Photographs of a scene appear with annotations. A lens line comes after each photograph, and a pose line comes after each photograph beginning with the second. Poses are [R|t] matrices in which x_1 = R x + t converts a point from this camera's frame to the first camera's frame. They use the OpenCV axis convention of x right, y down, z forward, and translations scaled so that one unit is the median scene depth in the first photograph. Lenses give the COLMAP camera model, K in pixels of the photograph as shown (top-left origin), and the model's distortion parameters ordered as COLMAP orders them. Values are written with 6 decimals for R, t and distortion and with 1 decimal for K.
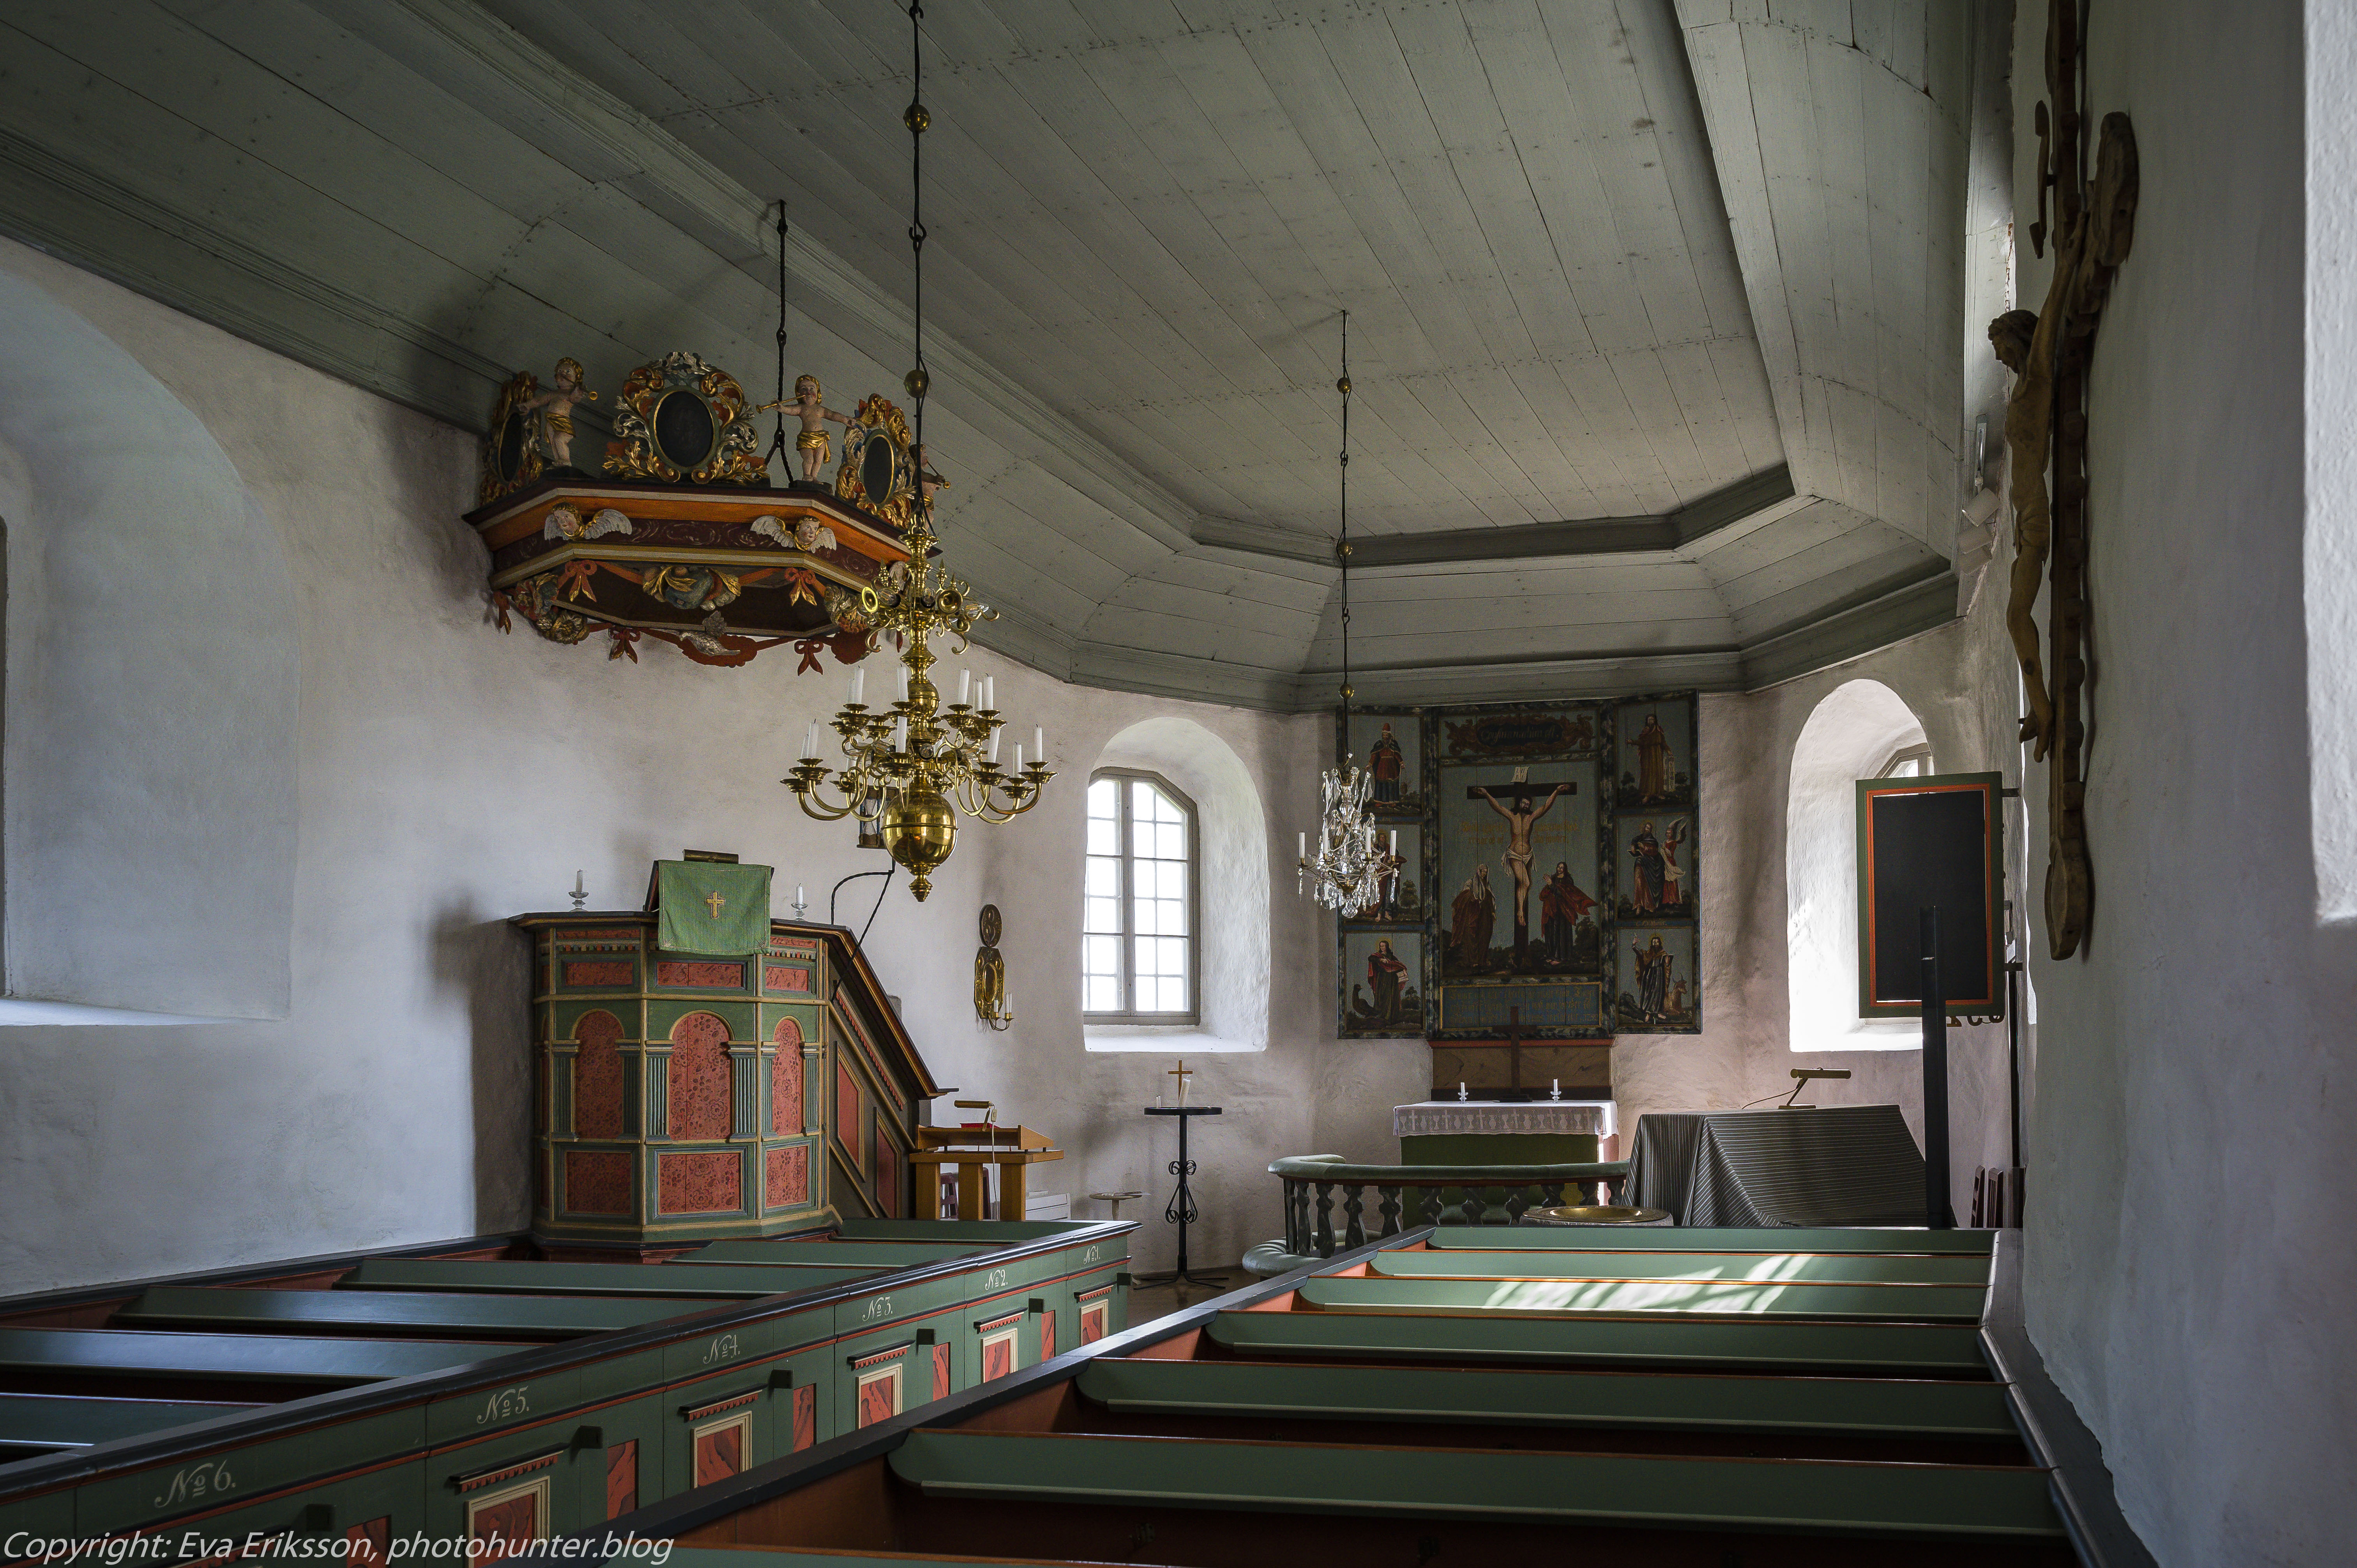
lens RADIAL K [[1922.6, 0, 1227.1], [0, 1922.6, 1052.6], [0, 0, 1]] dist [0.014422, -0.029650]
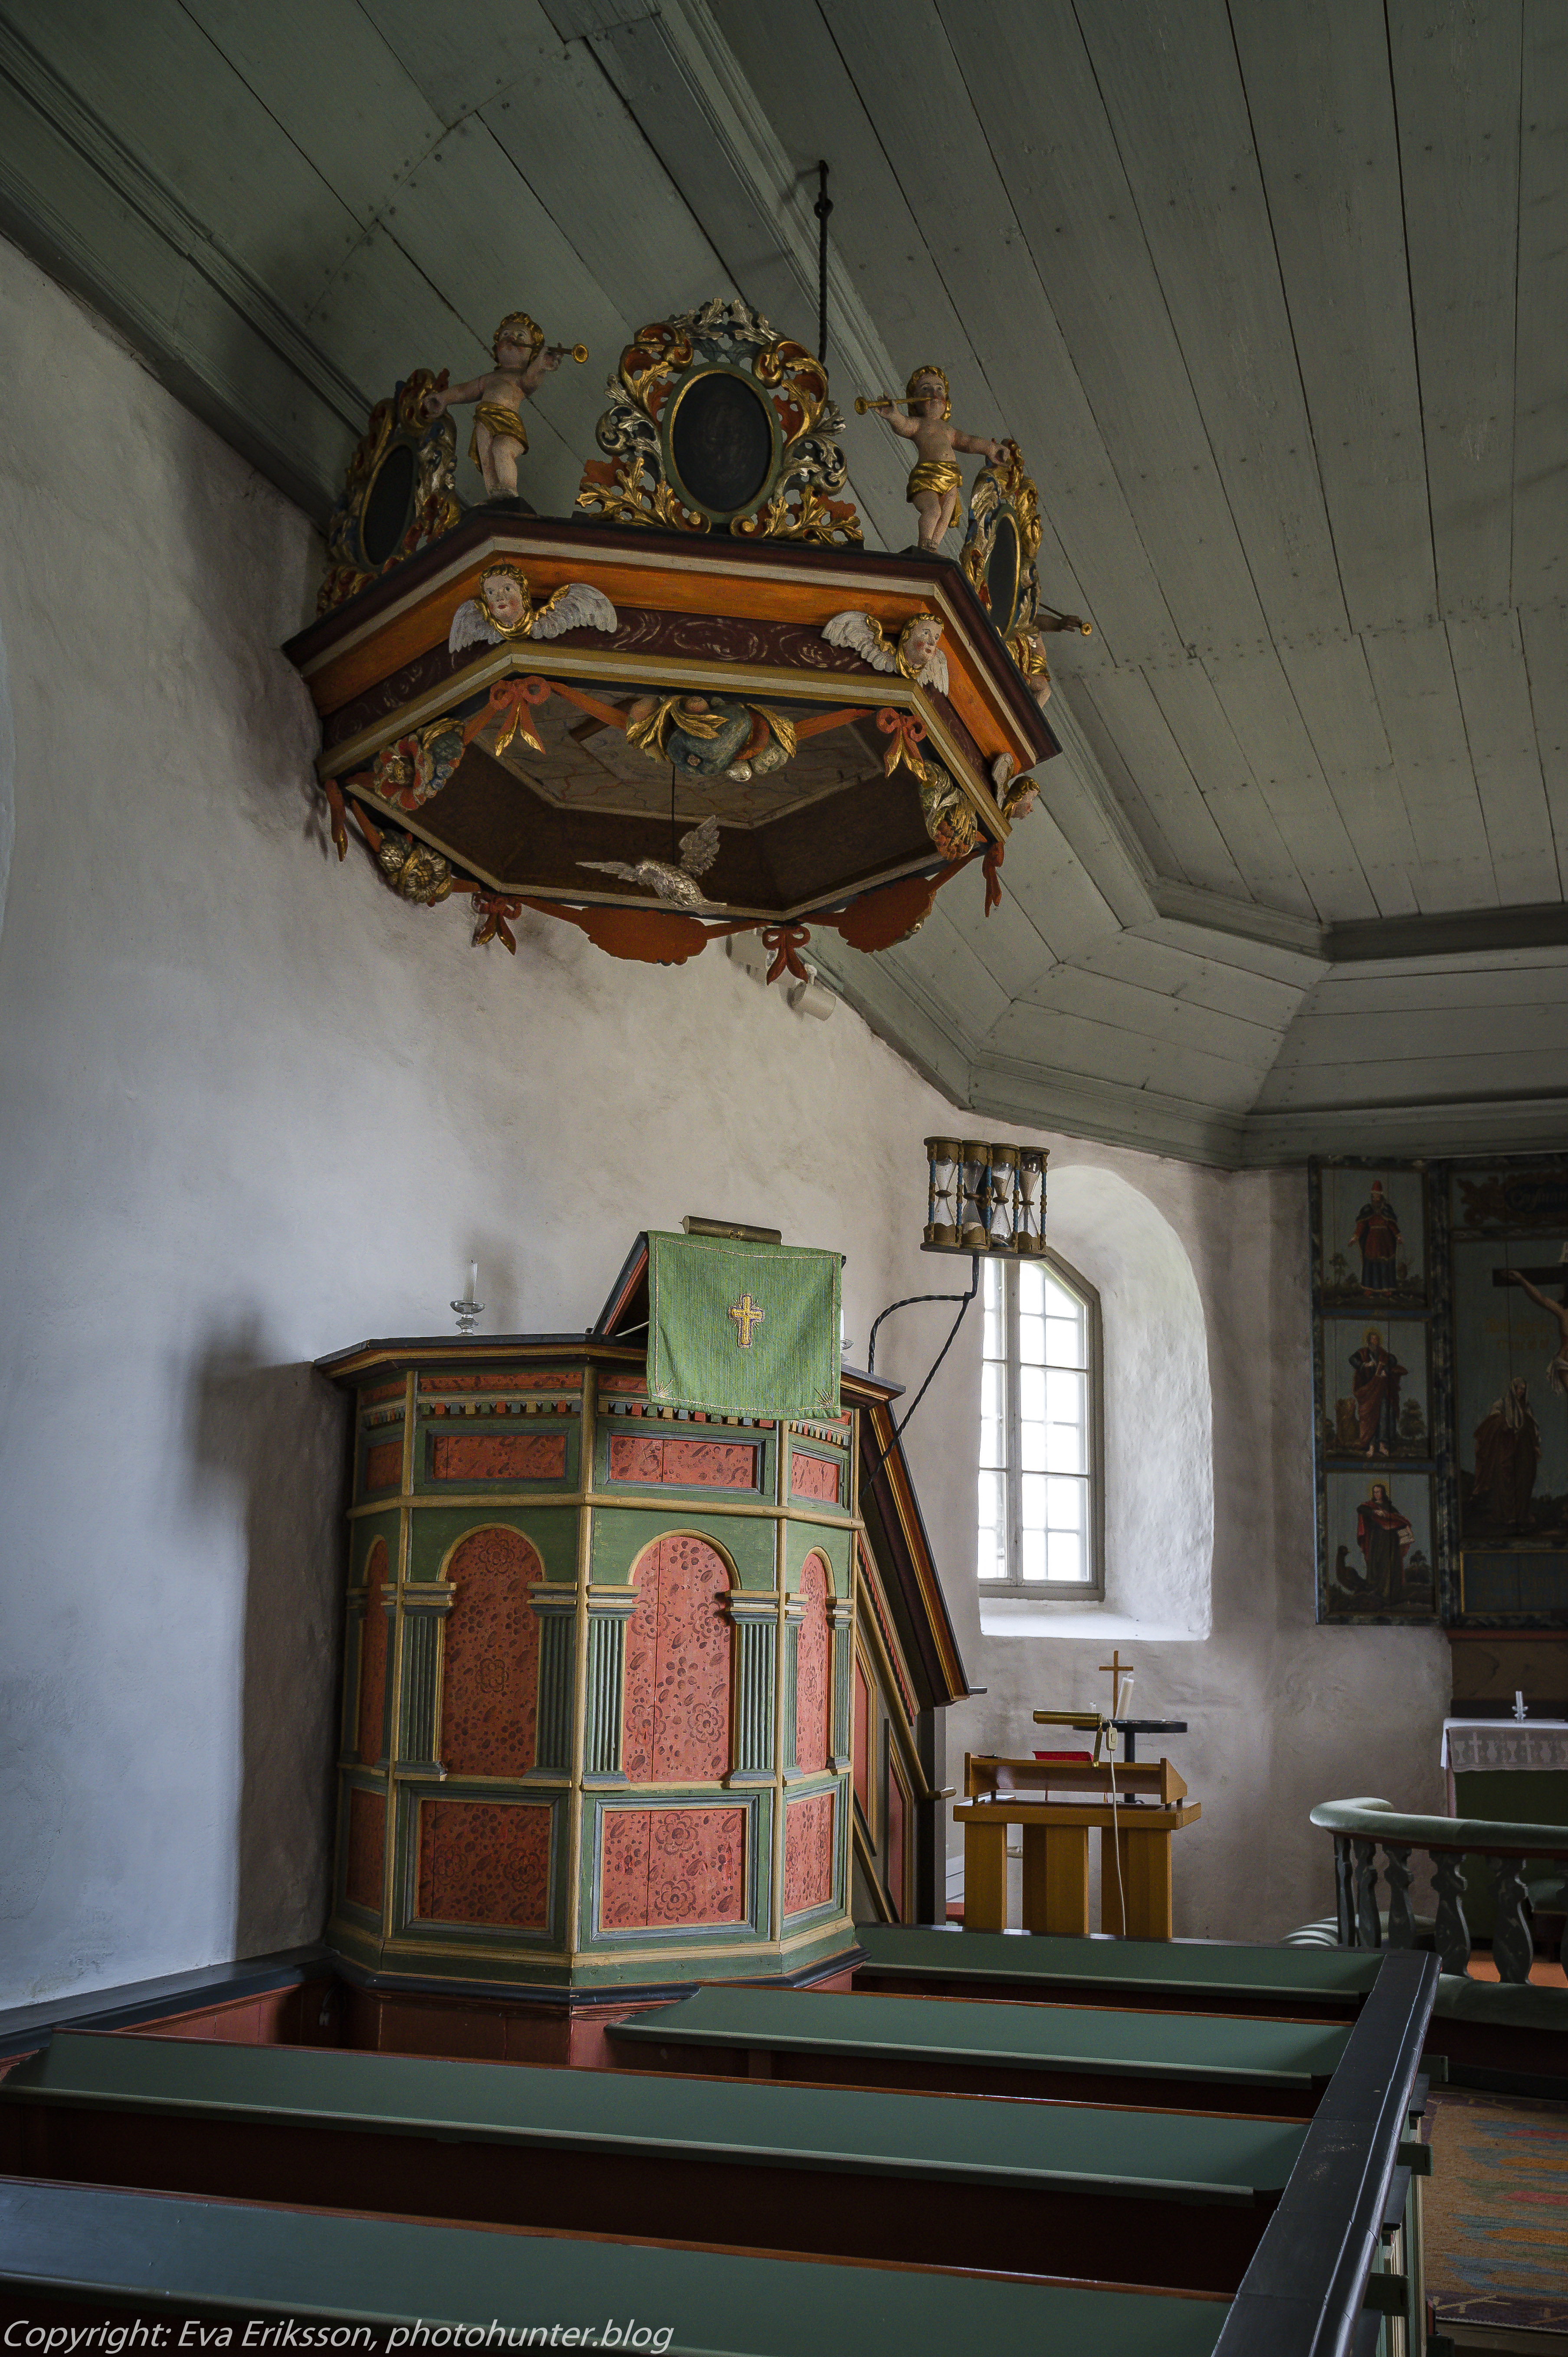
lens RADIAL K [[2307.9, 0, 795.8], [0, 2307.9, 1298.3], [0, 0, 1]] dist [-0.000578, 0.000000]
pose [[0.998187, 0.009327, -0.059470, -0.090304], [-0.018073, 0.988780, -0.148283, 0.003650], [0.057420, 0.149089, 0.987155, 0.162891]]
